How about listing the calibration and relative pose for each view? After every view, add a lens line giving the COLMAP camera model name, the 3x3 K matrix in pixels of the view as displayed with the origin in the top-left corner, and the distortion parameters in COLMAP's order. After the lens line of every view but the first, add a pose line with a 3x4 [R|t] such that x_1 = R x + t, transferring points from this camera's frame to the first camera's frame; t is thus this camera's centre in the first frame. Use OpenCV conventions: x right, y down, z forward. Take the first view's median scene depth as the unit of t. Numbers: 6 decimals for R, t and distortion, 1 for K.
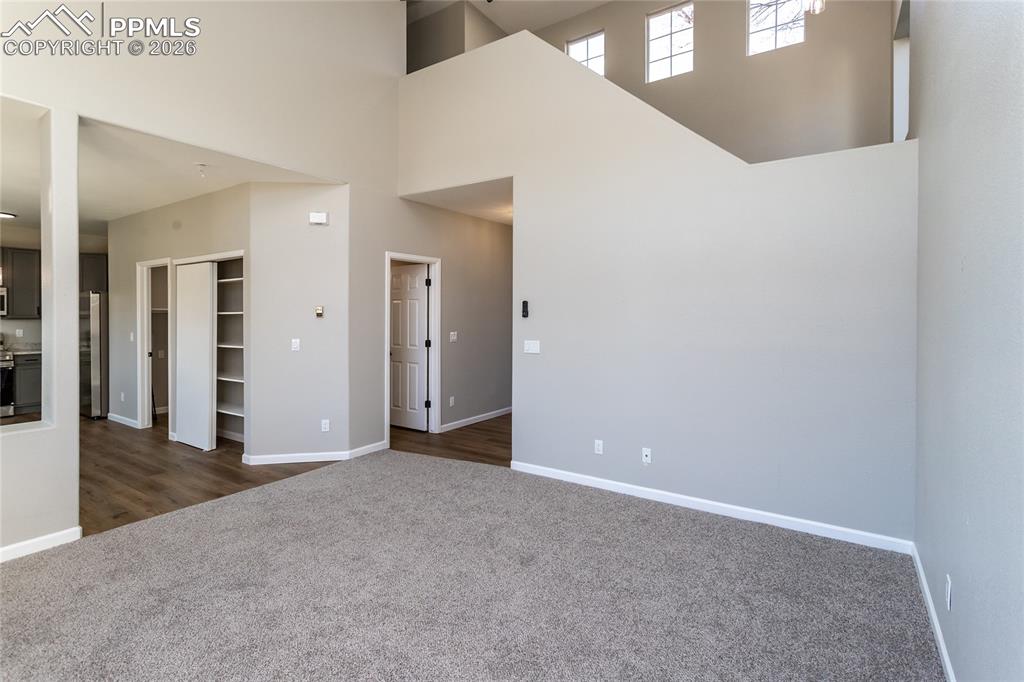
lens RADIAL K [[490.6, 0, 508.8], [0, 490.6, 309.0], [0, 0, 1]] dist [0.003551, 0.000854]
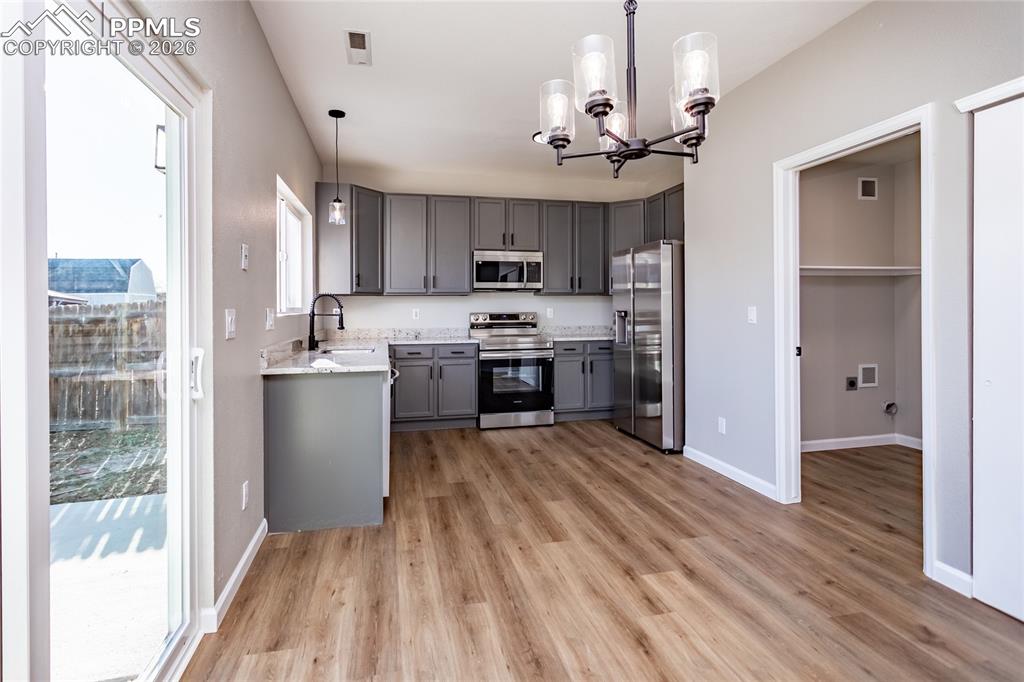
lens RADIAL K [[490.6, 0, 508.8], [0, 490.6, 309.0], [0, 0, 1]] dist [0.003551, 0.000854]
pose [[0.741292, -0.007550, -0.671141, -0.813198], [0.013806, 0.999897, 0.004000, 0.058831], [0.671041, -0.012231, 0.741319, 0.596884]]
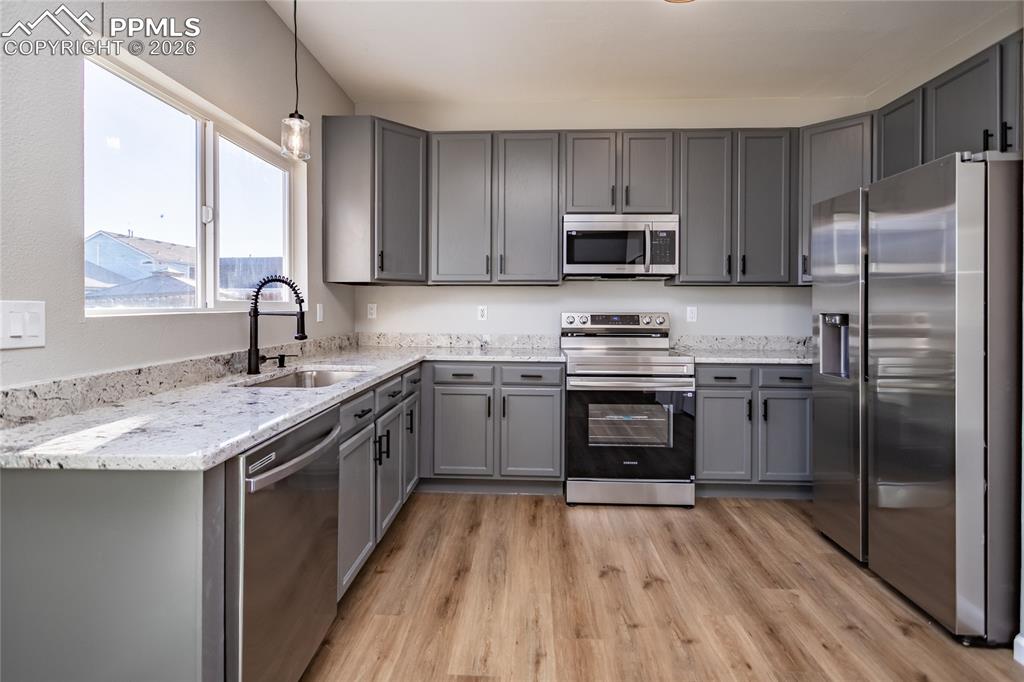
lens RADIAL K [[492.9, 0, 516.3], [0, 492.9, 306.9], [0, 0, 1]] dist [0.001460, 0.000407]
pose [[0.534864, 0.000320, -0.844938, -1.050318], [0.003930, 0.999988, 0.002866, 0.060281], [0.844929, -0.004853, 0.534856, 0.925219]]
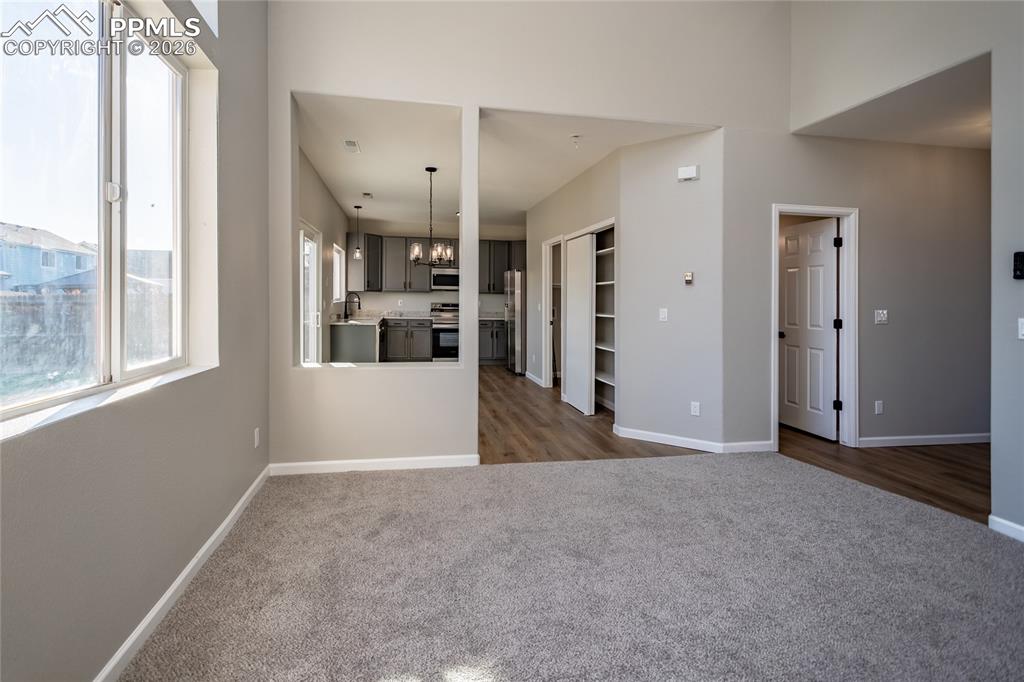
lens RADIAL K [[506.8, 0, 503.9], [0, 506.8, 289.8], [0, 0, 1]] dist [0.003204, 0.001433]
pose [[0.713031, -0.001935, -0.701129, 0.018374], [-0.008963, 0.999889, -0.011874, 0.040342], [0.701075, 0.014751, 0.712935, 0.114954]]
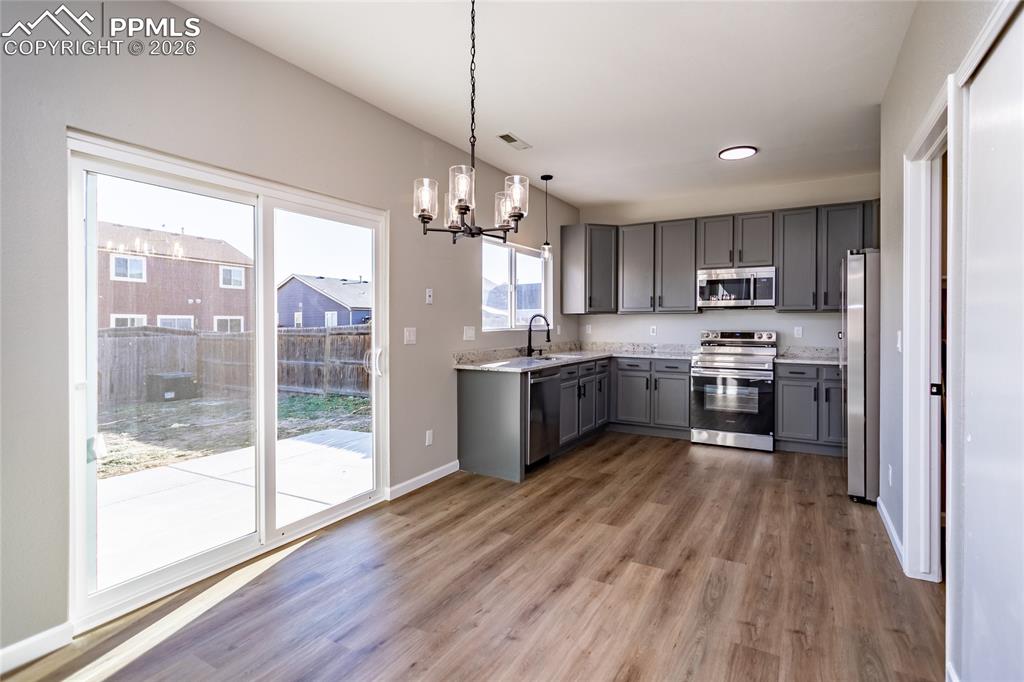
lens RADIAL K [[502.9, 0, 530.0], [0, 502.9, 325.8], [0, 0, 1]] dist [0.001444, 0.000160]
pose [[0.090995, 0.003733, -0.995844, -0.491095], [0.006985, 0.999966, 0.004387, 0.052095], [0.995827, -0.007355, 0.090966, 0.866433]]
